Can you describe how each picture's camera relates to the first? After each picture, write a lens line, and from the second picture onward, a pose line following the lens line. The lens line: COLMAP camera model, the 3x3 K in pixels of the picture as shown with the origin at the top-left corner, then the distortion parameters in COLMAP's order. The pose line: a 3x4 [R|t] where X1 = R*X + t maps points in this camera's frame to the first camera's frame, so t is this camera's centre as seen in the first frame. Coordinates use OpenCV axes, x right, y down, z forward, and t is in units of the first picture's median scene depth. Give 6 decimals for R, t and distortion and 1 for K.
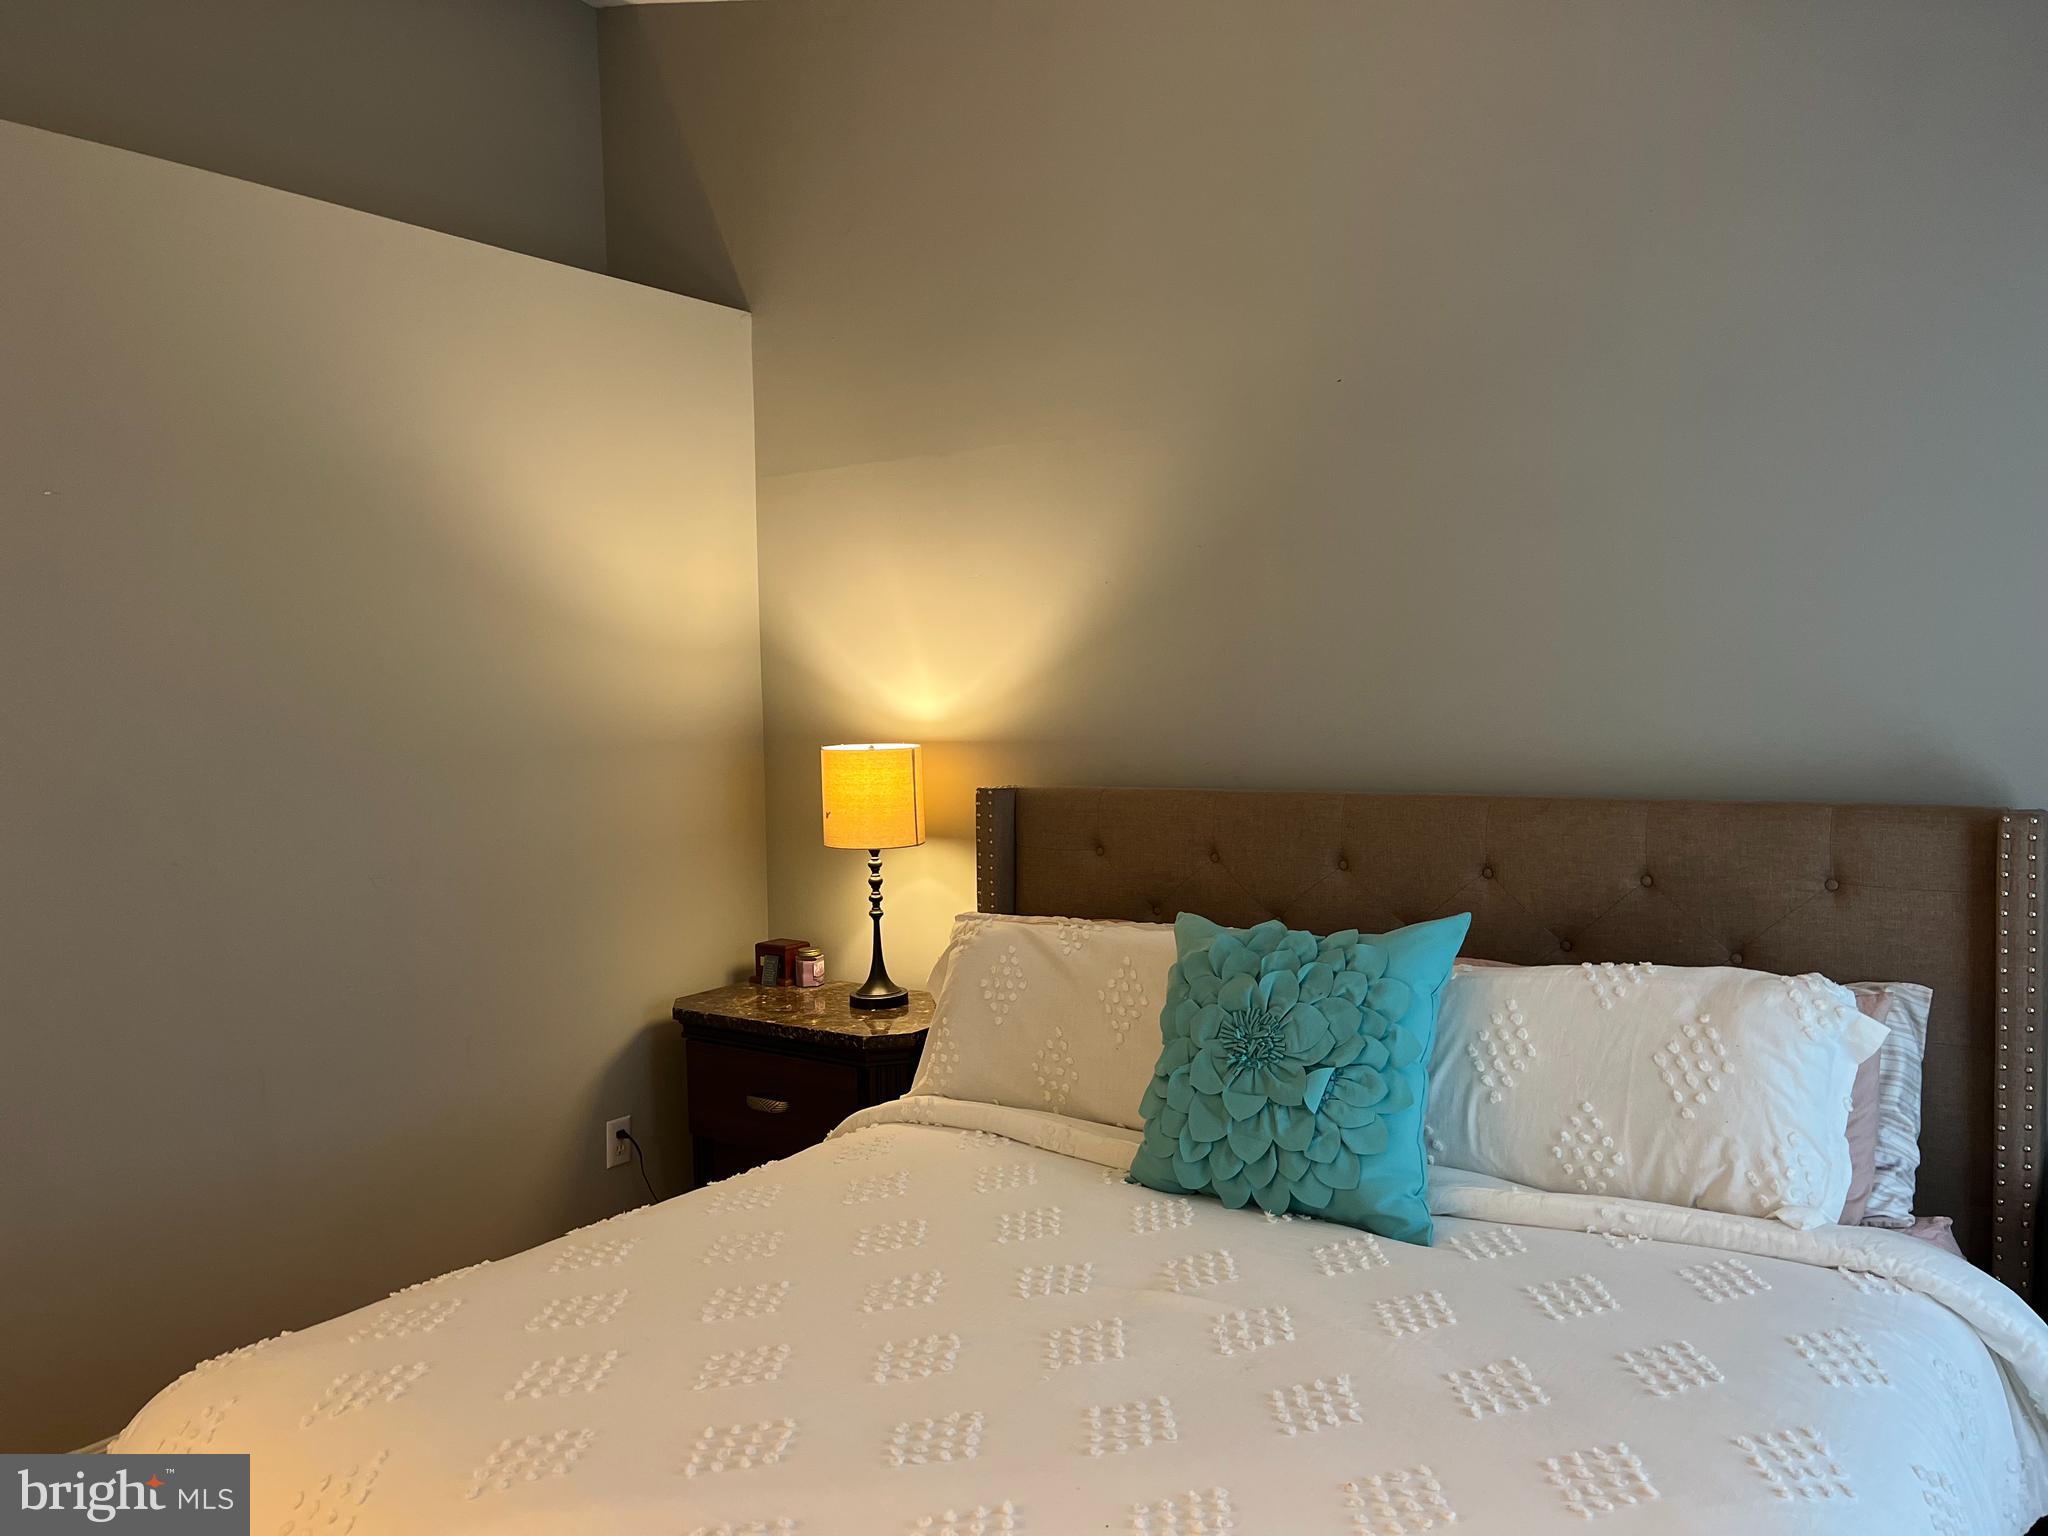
lens RADIAL K [[1538.4, 0, 1029.1], [0, 1538.4, 771.2], [0, 0, 1]] dist [0.068994, -0.078010]
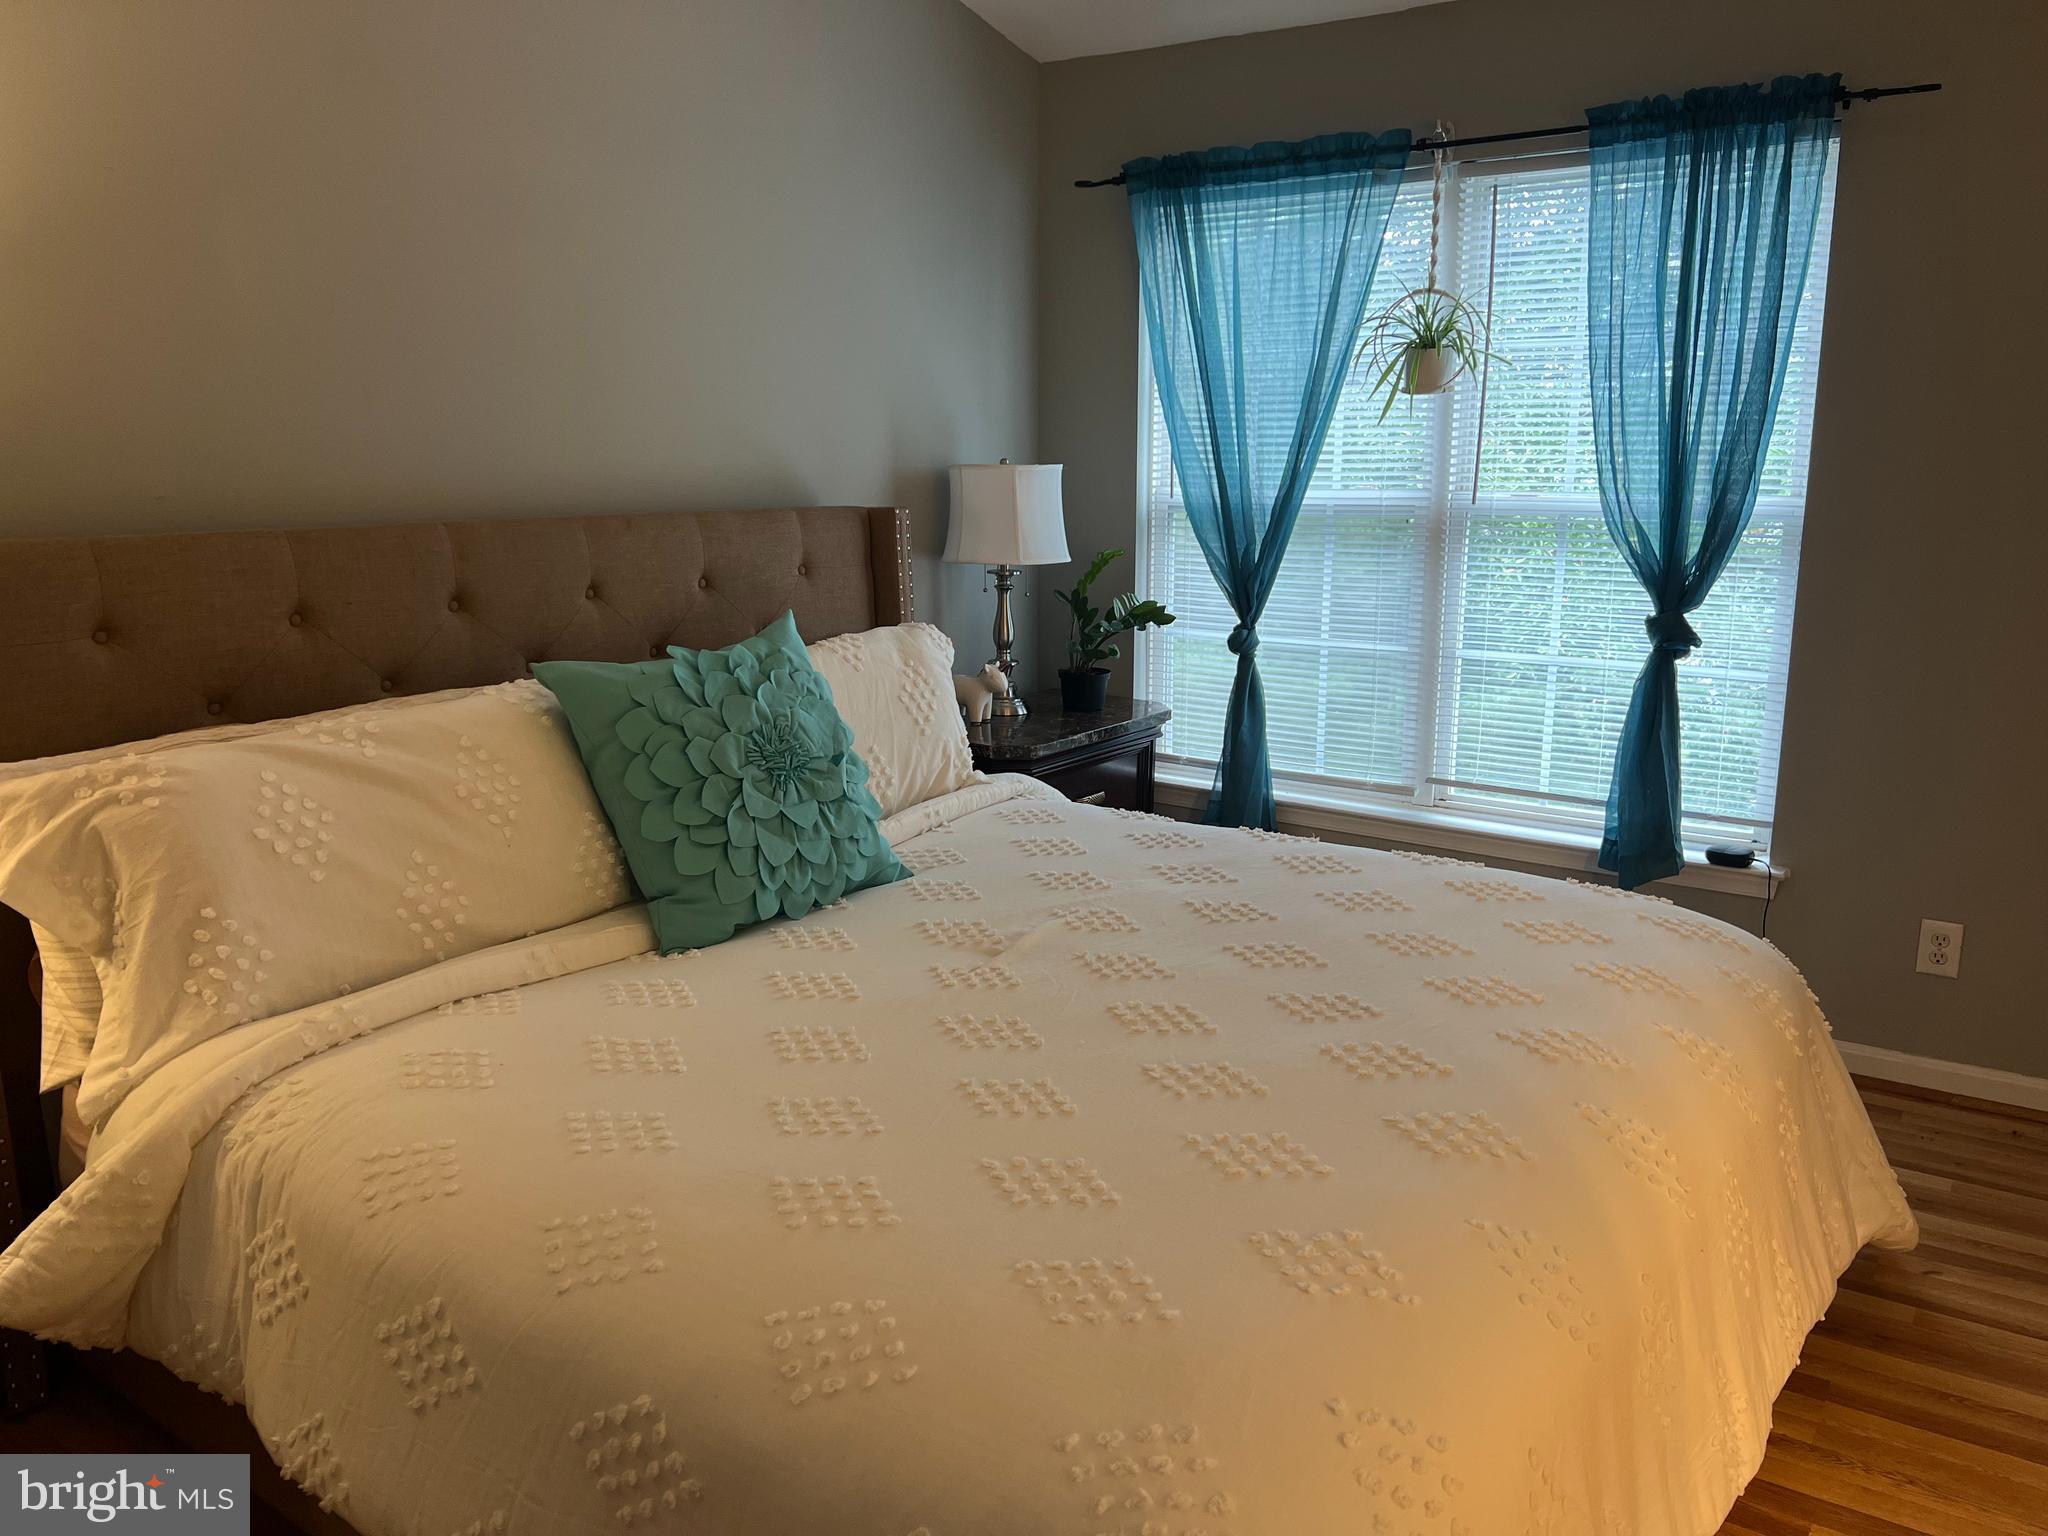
lens RADIAL K [[1538.4, 0, 1029.1], [0, 1538.4, 771.2], [0, 0, 1]] dist [0.068994, -0.078010]
pose [[-0.041418, -0.176863, 0.983364, -0.861686], [0.049689, 0.982626, 0.178823, 0.014493], [-0.997906, 0.056269, -0.031911, 0.886644]]
